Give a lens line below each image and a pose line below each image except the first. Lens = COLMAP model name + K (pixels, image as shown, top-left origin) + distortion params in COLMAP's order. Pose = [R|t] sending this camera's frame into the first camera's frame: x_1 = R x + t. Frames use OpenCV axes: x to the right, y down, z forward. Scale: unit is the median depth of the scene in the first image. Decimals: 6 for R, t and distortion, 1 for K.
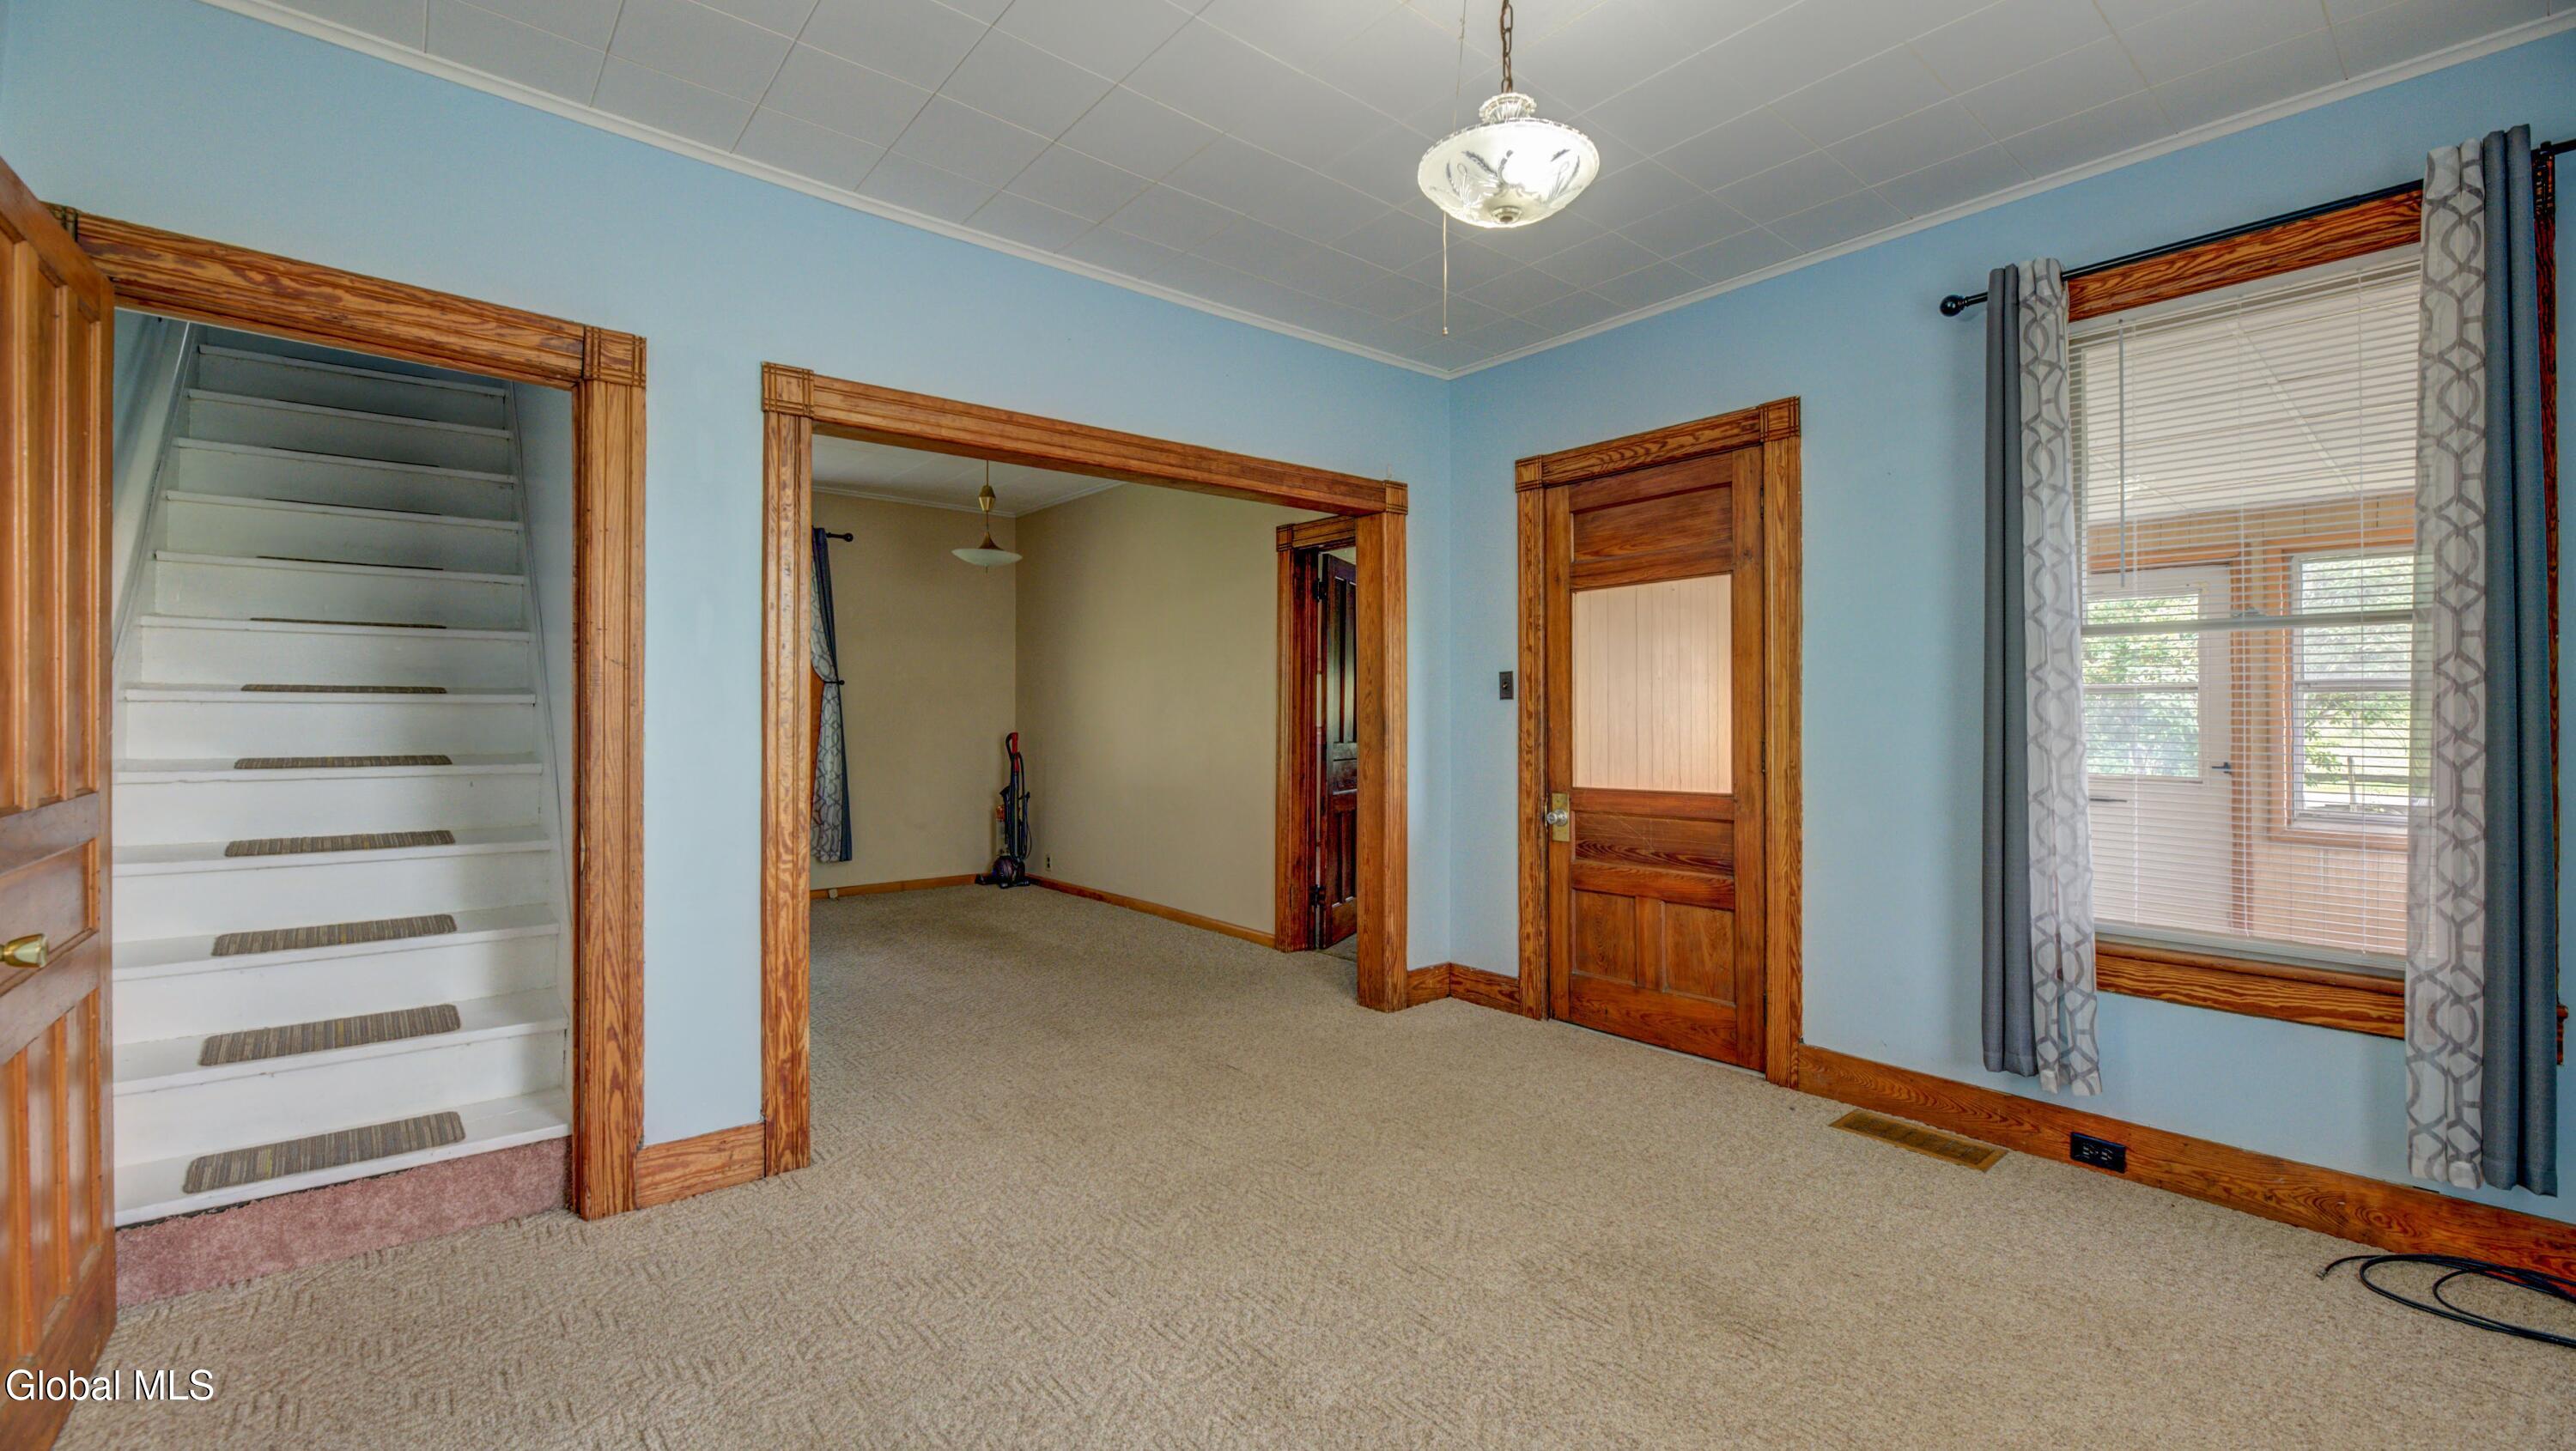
lens RADIAL K [[1055.8, 0, 1284.9], [0, 1055.8, 700.3], [0, 0, 1]] dist [-0.000161, -0.000096]
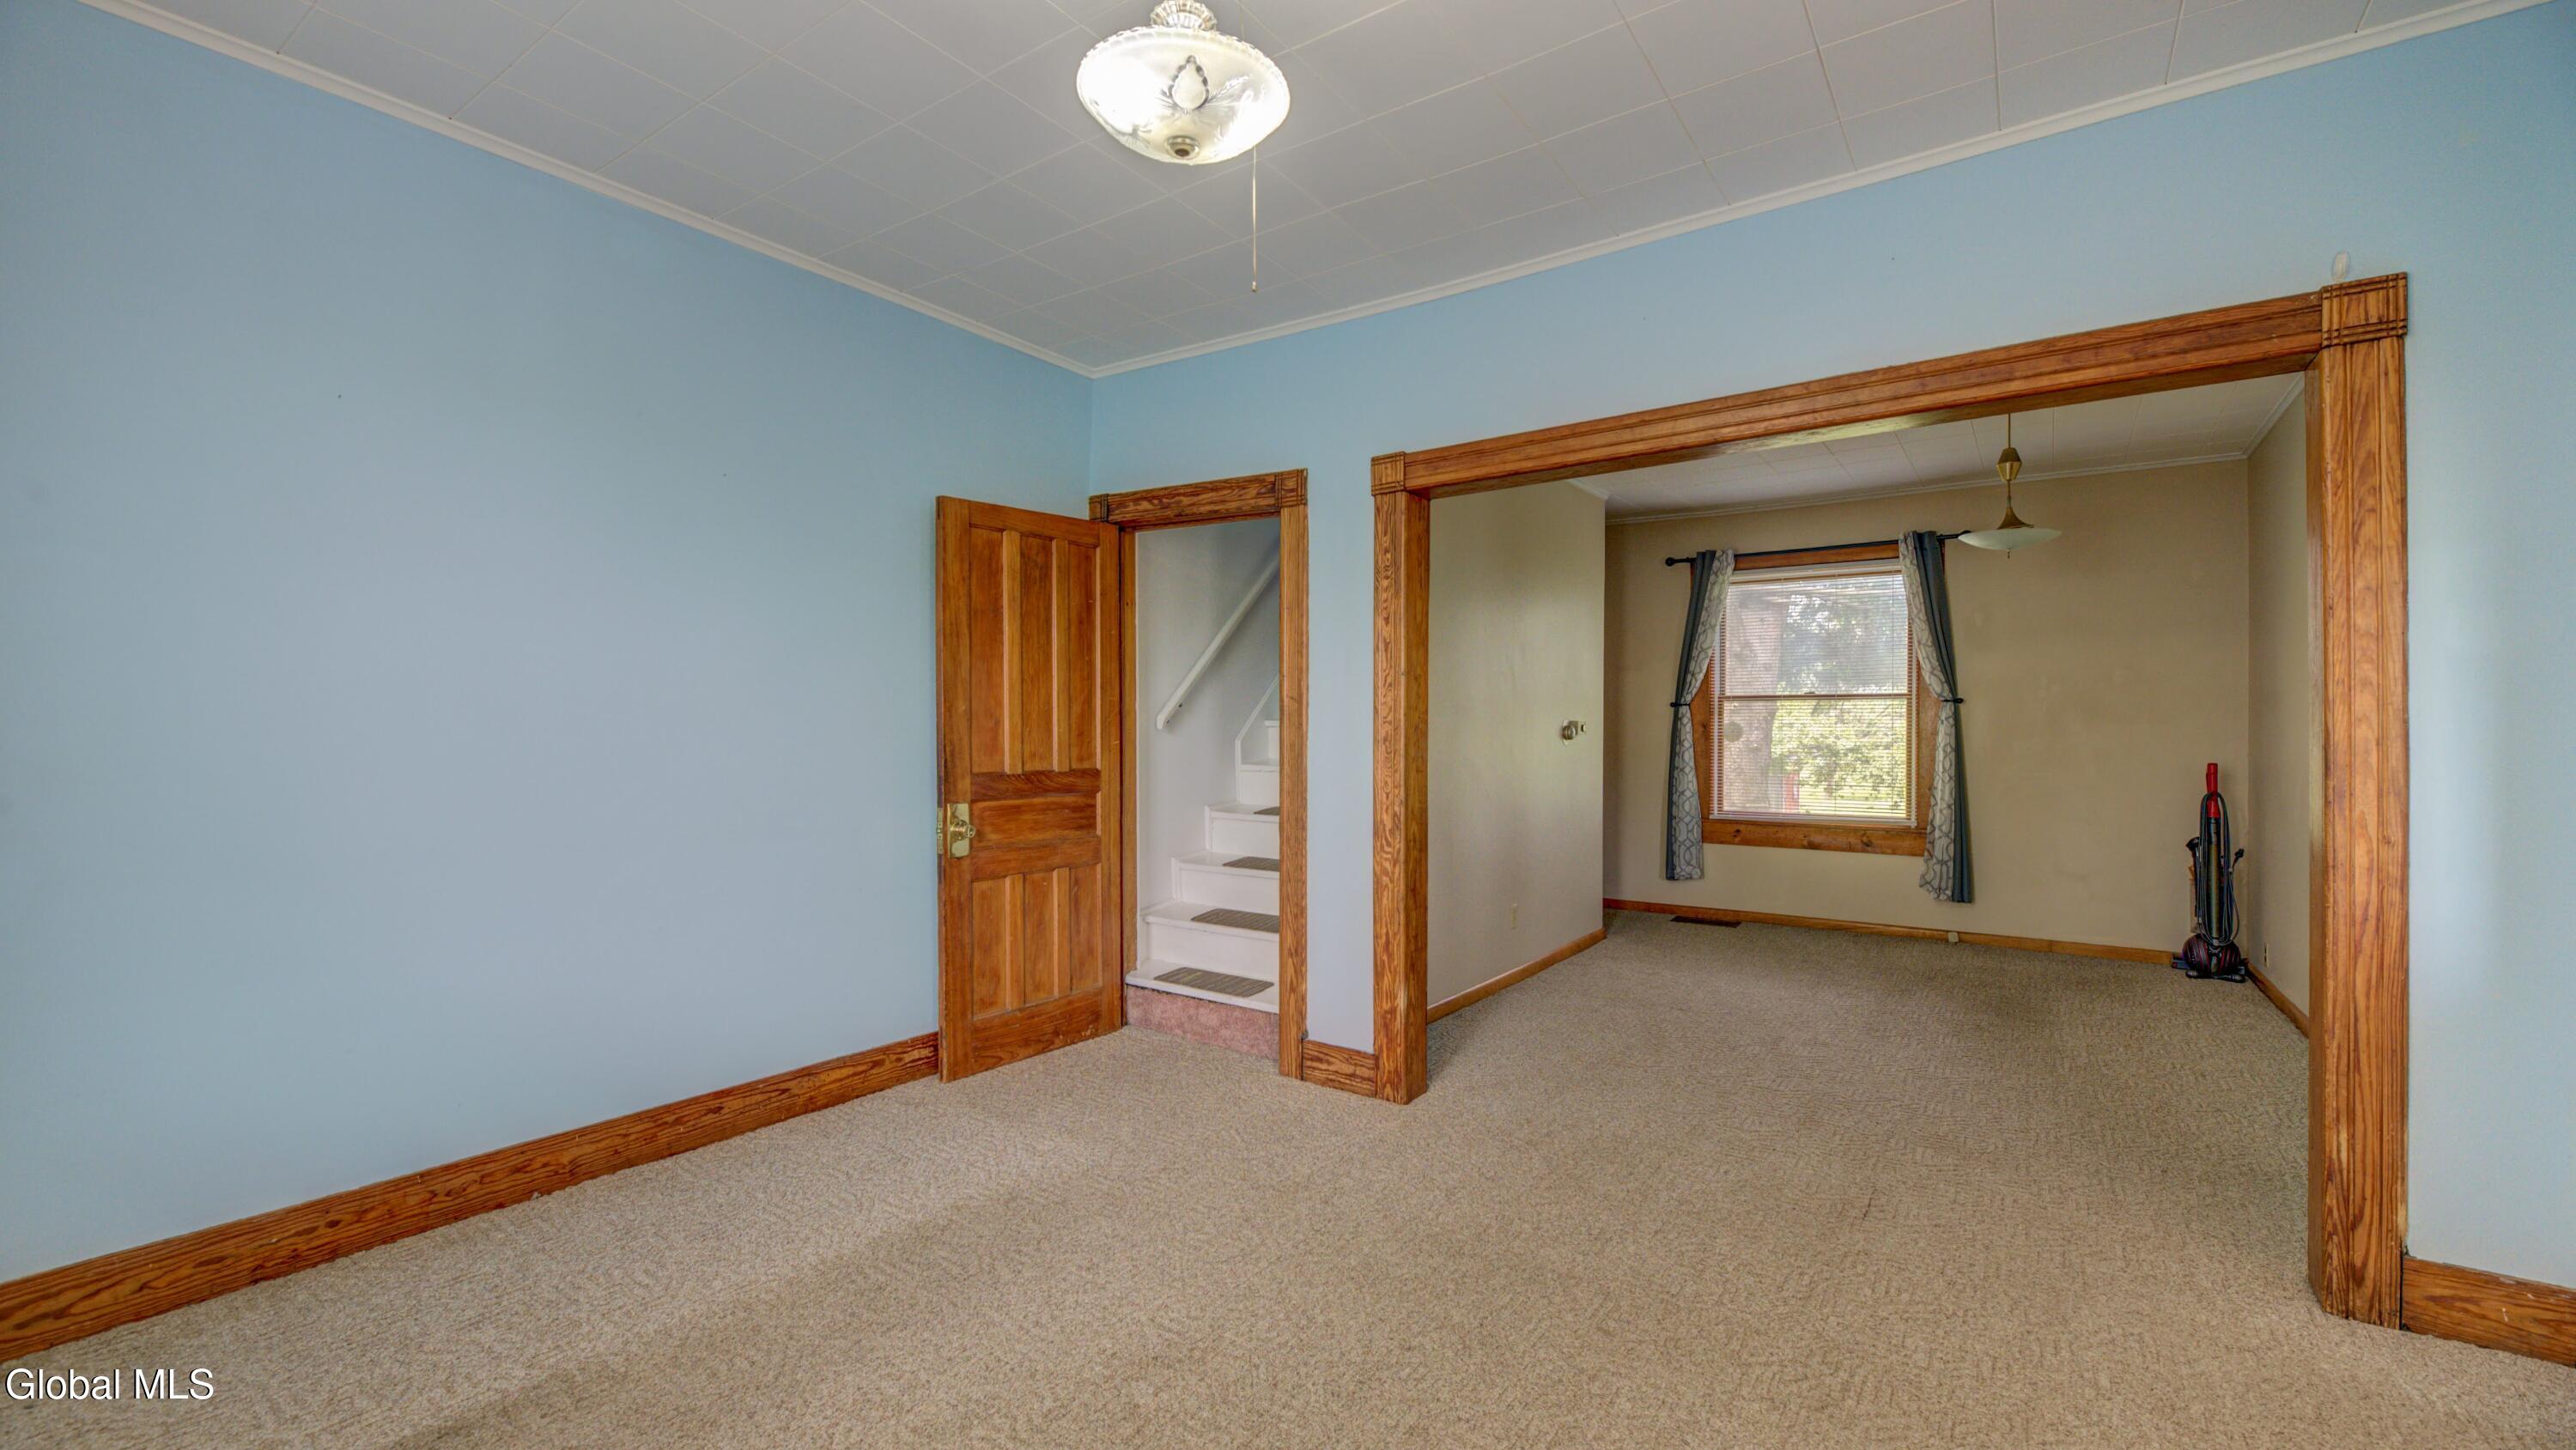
lens RADIAL K [[1048.8, 0, 1288.0], [0, 1048.8, 725.0], [0, 0, 1]] dist [0.000089, -0.000276]
pose [[0.264007, -0.006967, -0.964496, 0.586488], [0.008953, 0.999949, -0.004772, 0.006253], [0.964479, -0.007375, 0.264056, 0.475832]]
